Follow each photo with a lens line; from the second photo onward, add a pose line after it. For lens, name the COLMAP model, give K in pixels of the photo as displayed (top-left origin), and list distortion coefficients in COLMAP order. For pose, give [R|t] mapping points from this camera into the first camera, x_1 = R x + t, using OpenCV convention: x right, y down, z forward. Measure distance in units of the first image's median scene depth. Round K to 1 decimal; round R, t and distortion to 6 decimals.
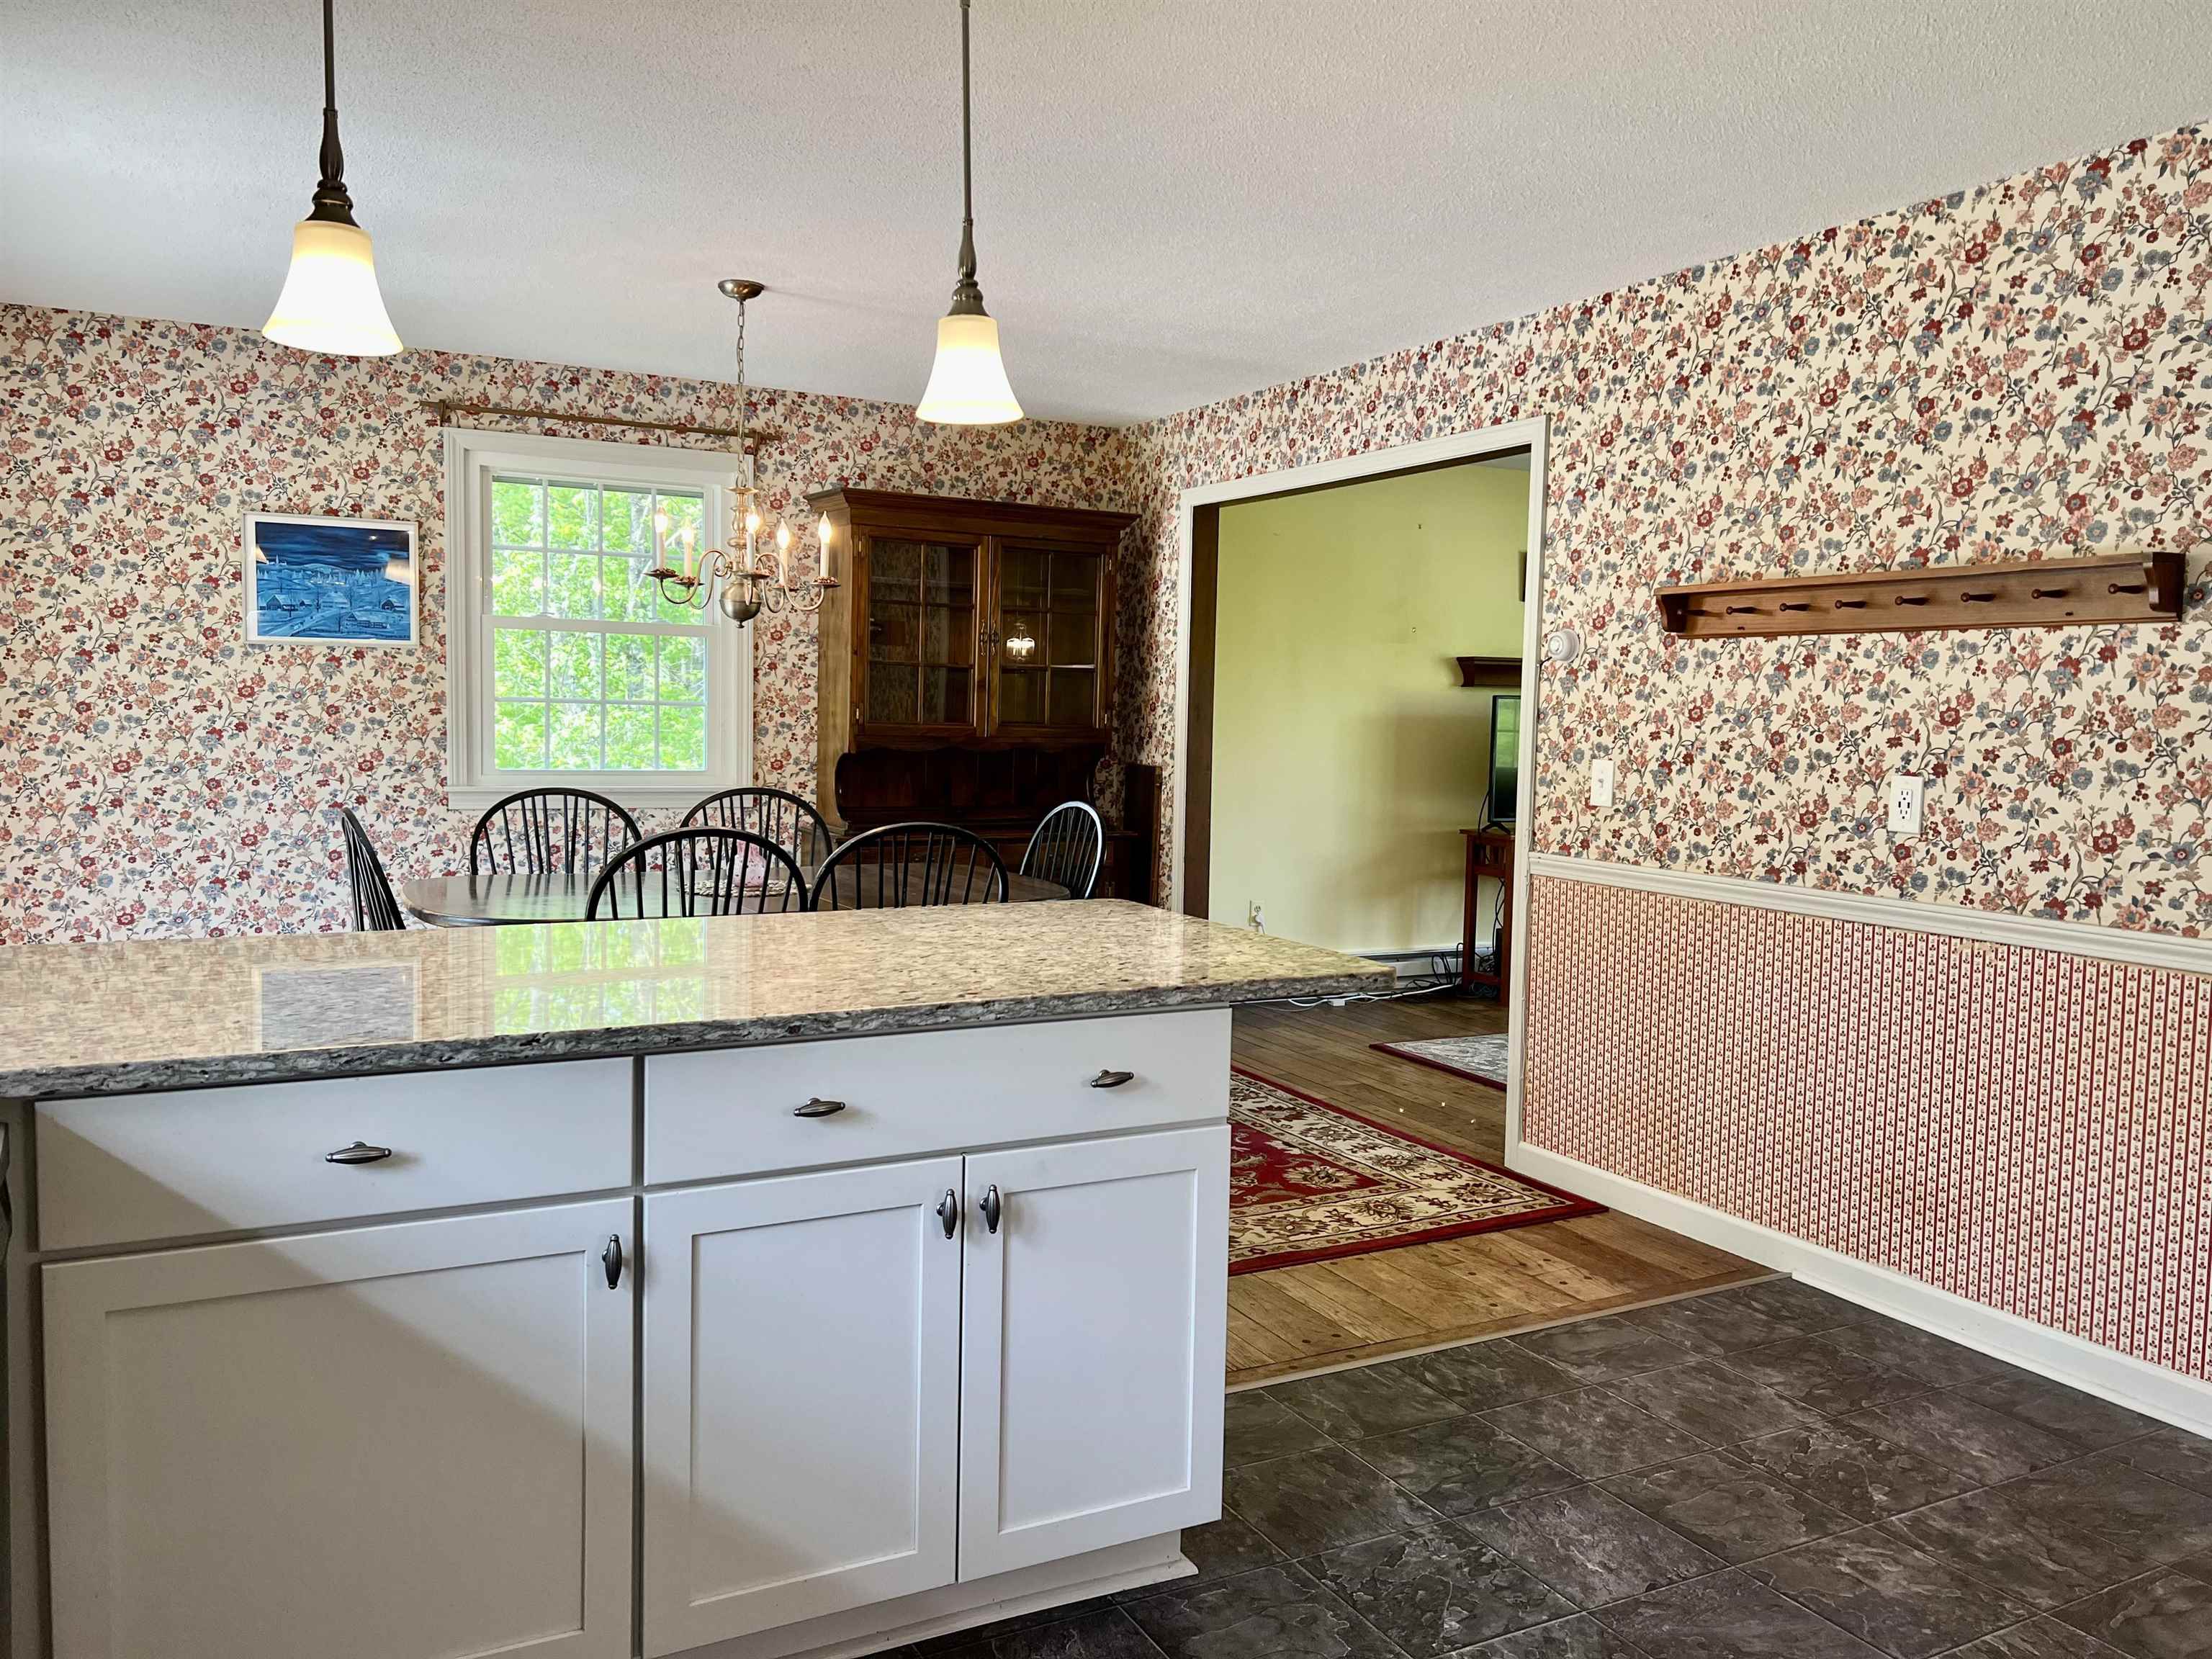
lens RADIAL K [[1664.5, 0, 1112.0], [0, 1664.5, 829.7], [0, 0, 1]] dist [0.060242, -0.064324]
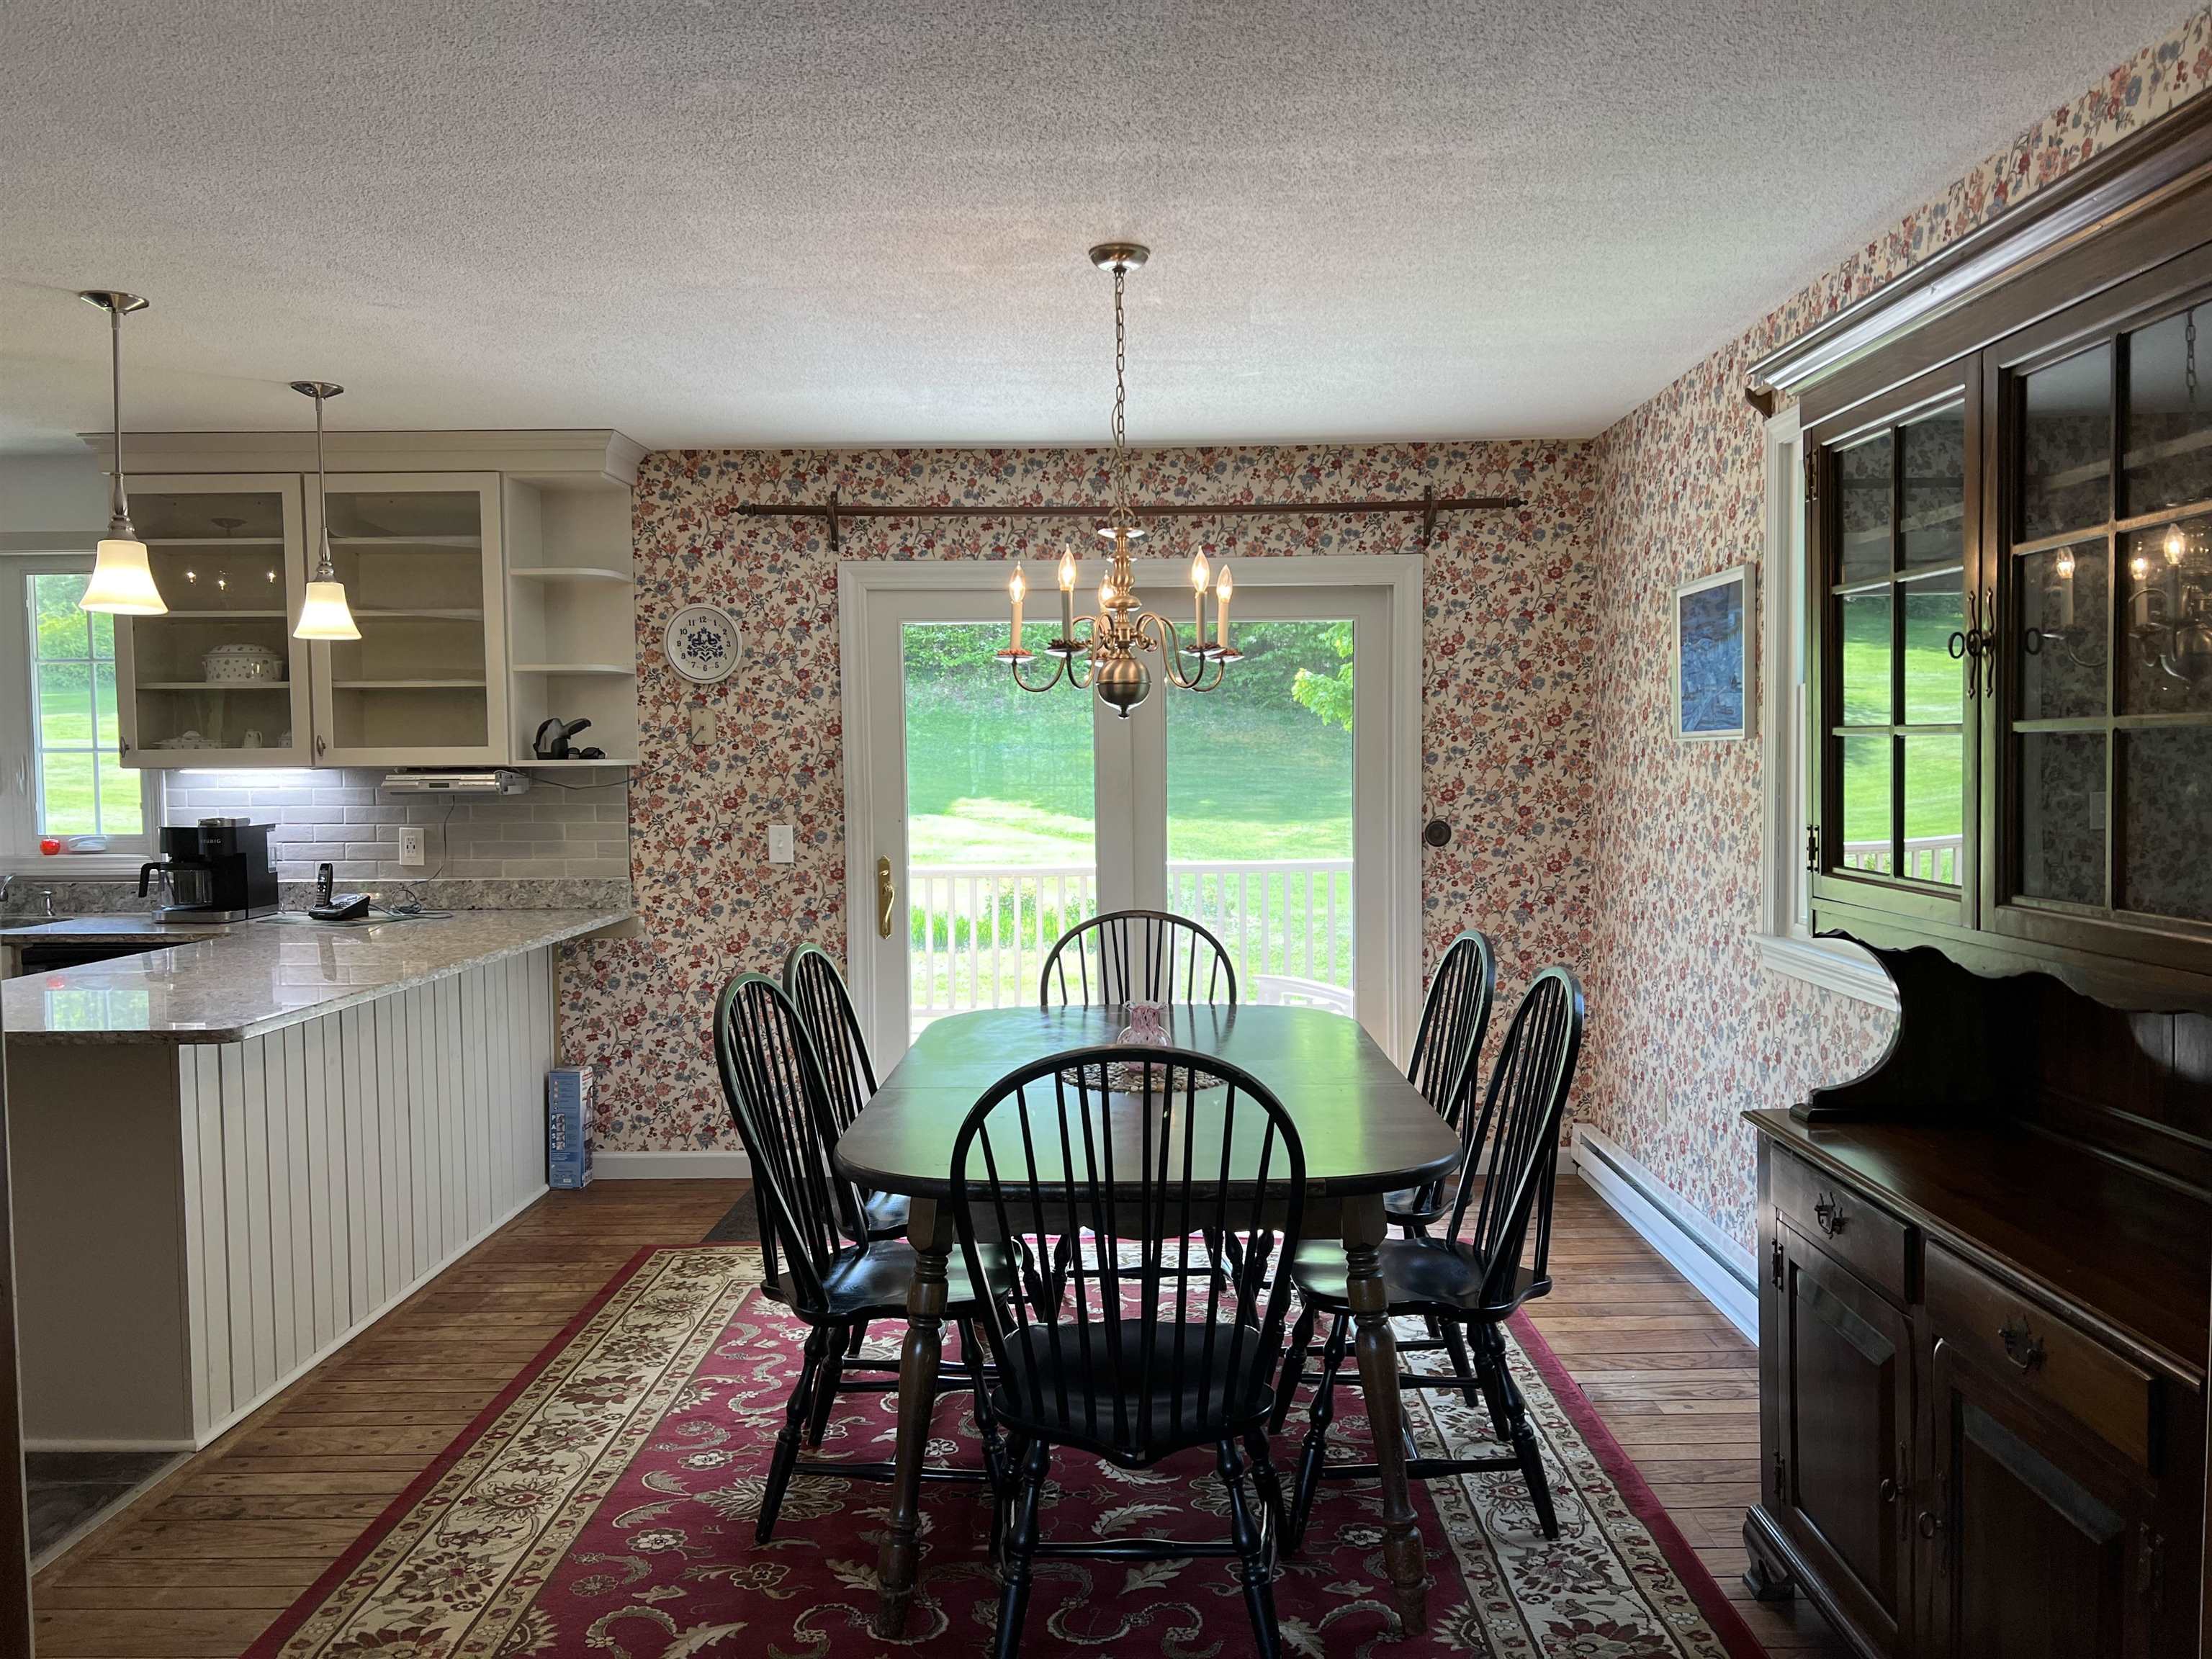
lens RADIAL K [[1666.1, 0, 1121.0], [0, 1666.1, 846.0], [0, 0, 1]] dist [0.119224, -0.192572]
pose [[-0.482717, 0.029843, -0.875268, 0.352261], [-0.066289, 0.995307, 0.070495, -0.095082], [0.873264, 0.092050, -0.478473, 1.117757]]
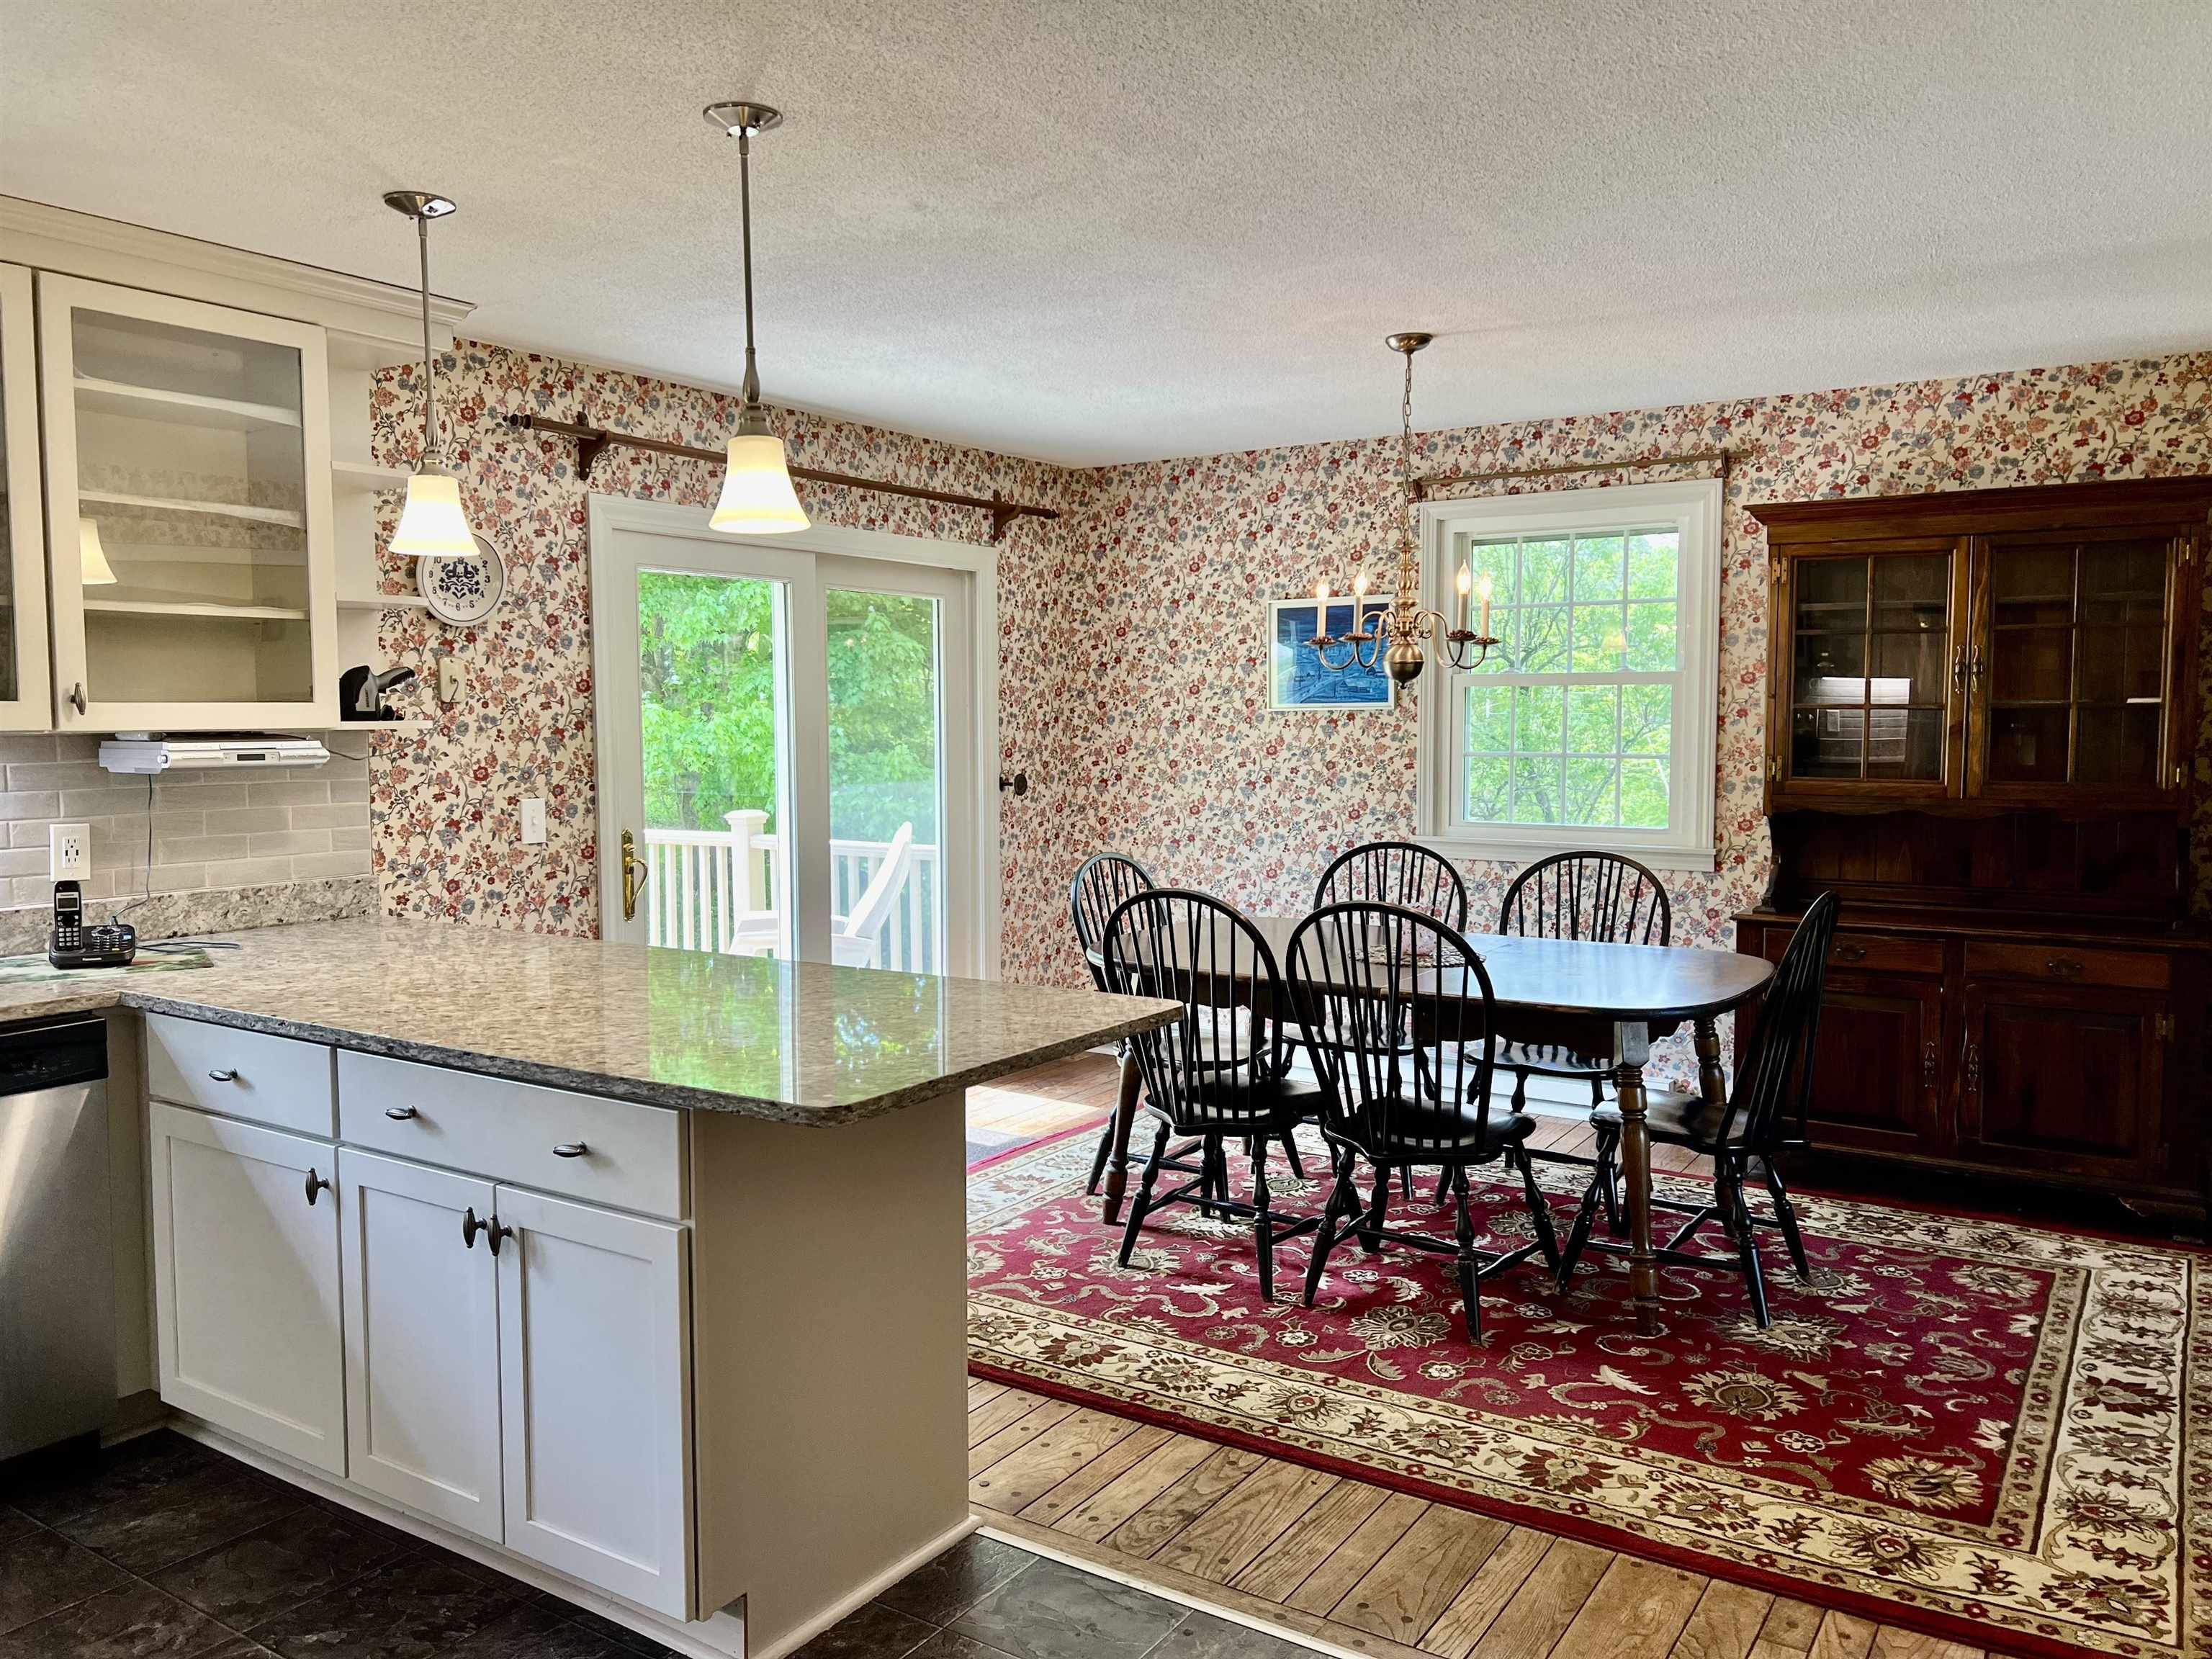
lens RADIAL K [[1667.2, 0, 1113.1], [0, 1667.2, 833.1], [0, 0, 1]] dist [0.062193, -0.070240]
pose [[0.484703, 0.042359, -0.873653, 0.452521], [-0.052806, 0.998422, 0.019111, -0.038271], [0.873083, 0.036871, 0.486175, 0.314171]]
